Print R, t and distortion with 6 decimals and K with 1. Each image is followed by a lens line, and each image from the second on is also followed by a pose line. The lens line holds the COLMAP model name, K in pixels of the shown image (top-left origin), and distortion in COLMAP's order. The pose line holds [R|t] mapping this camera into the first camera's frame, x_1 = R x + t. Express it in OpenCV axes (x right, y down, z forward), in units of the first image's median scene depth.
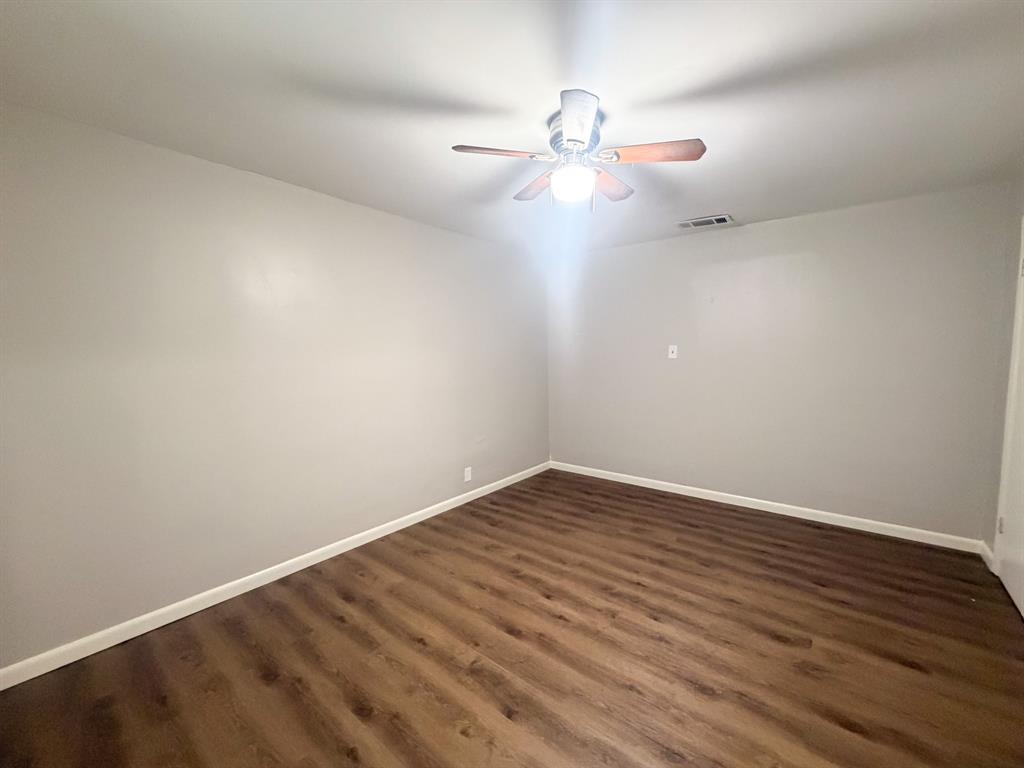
lens RADIAL K [[408.3, 0, 513.4], [0, 408.3, 380.7], [0, 0, 1]] dist [-0.000673, -0.000318]
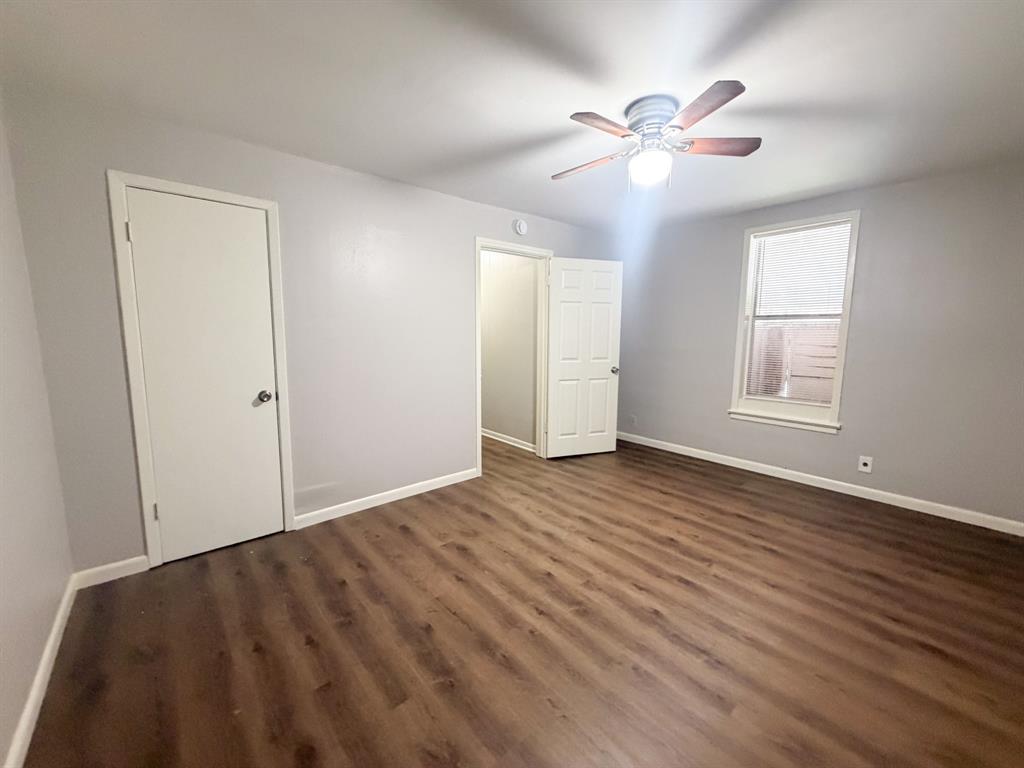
lens RADIAL K [[408.3, 0, 513.4], [0, 408.3, 380.7], [0, 0, 1]] dist [-0.000673, -0.000318]
pose [[-0.983901, -0.019208, 0.177677, 0.254050], [0.017853, 0.978669, 0.204666, -0.131268], [-0.177818, 0.204544, -0.962571, 1.905351]]
